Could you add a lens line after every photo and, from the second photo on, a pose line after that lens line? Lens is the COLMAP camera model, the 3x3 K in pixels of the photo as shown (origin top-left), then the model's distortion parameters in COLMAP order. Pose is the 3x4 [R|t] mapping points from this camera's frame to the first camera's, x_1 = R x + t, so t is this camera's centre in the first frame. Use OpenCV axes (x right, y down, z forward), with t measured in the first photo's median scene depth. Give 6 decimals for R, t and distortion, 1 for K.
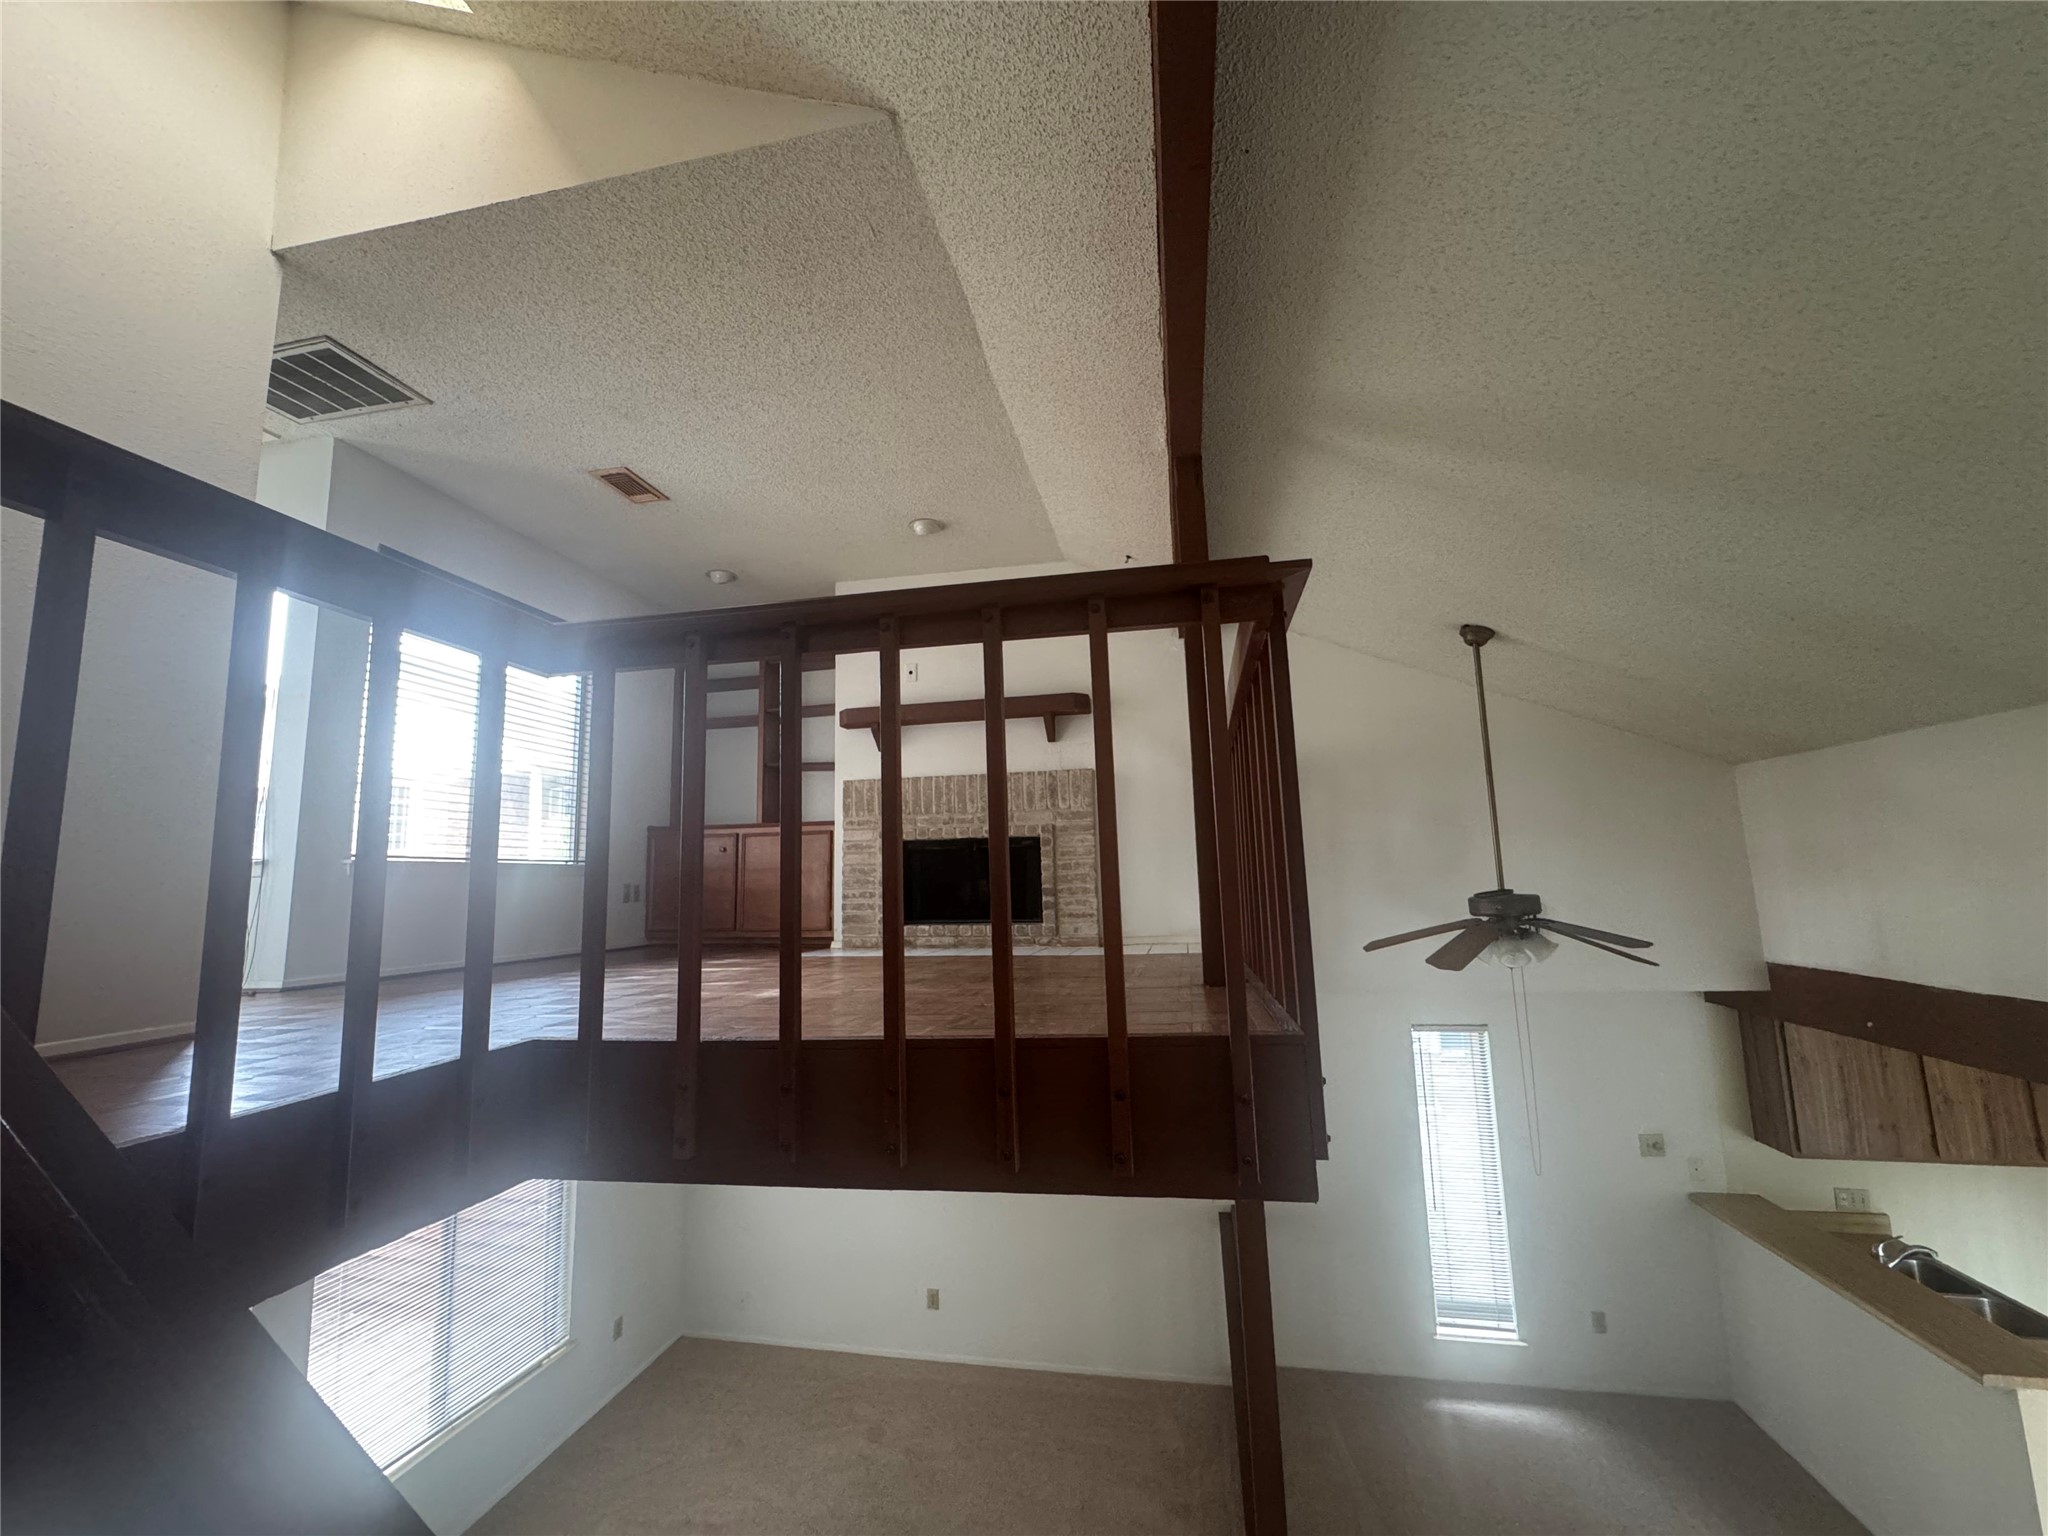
lens RADIAL K [[824.3, 0, 1030.0], [0, 824.3, 764.9], [0, 0, 1]] dist [0.000763, 0.000211]
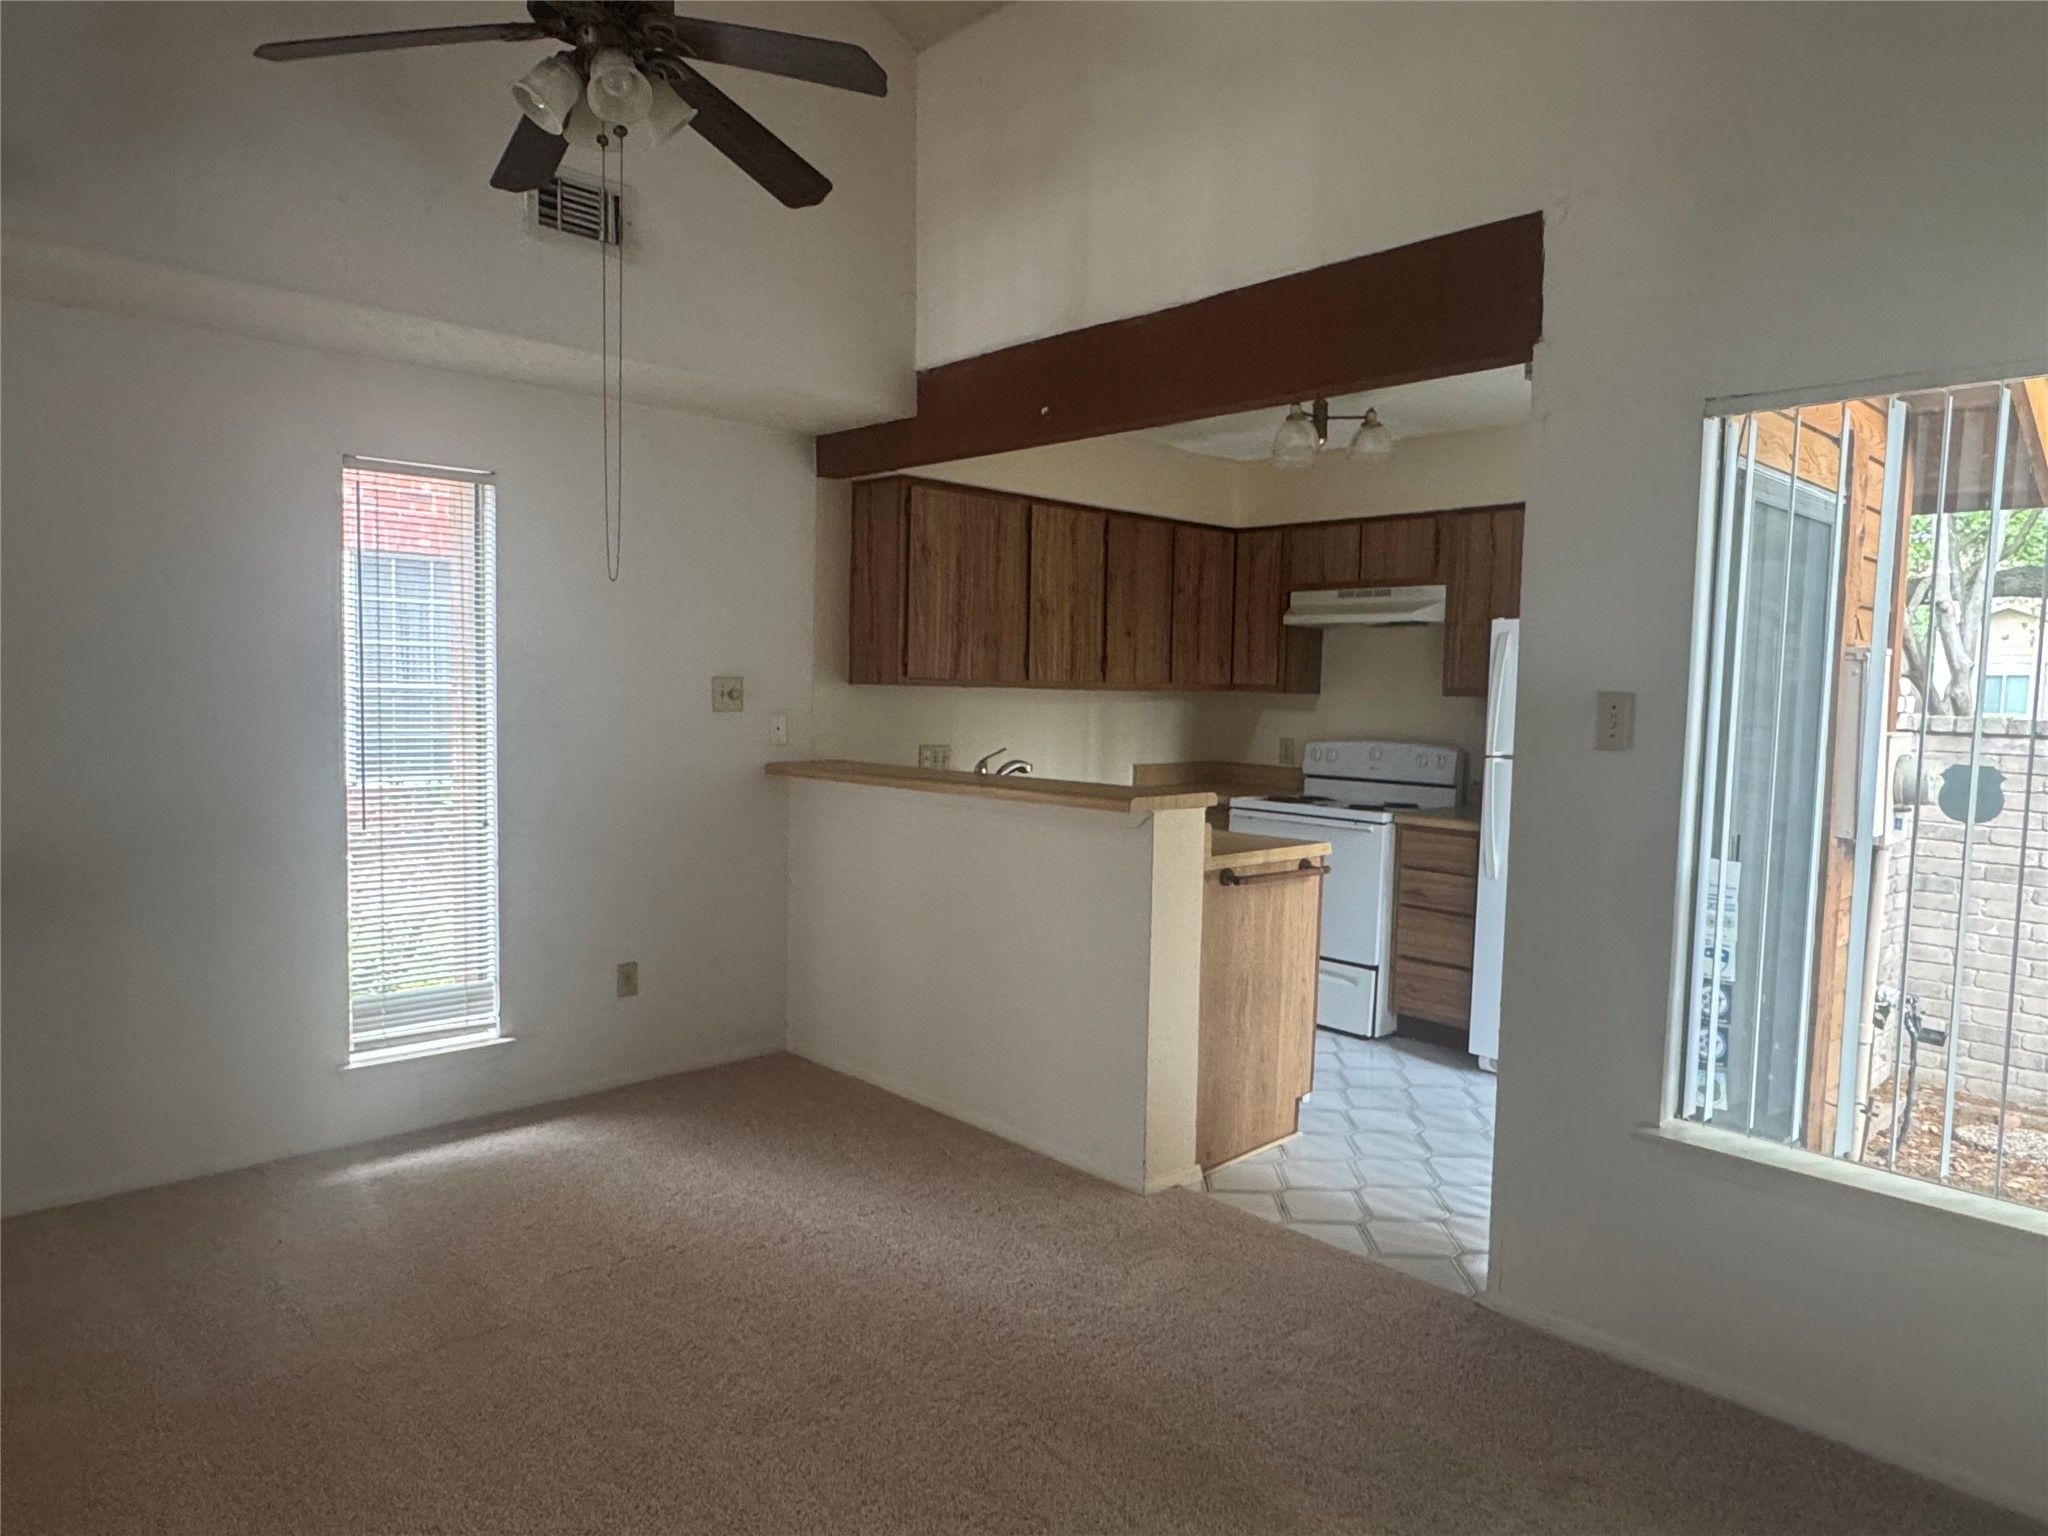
lens RADIAL K [[1286.8, 0, 1017.7], [0, 1286.8, 771.7], [0, 0, 1]] dist [0.003838, -0.002842]
pose [[0.587133, -0.019839, 0.809248, 0.110397], [-0.143724, 0.981262, 0.128332, 0.381825], [-0.796630, -0.191657, 0.573279, 0.281480]]
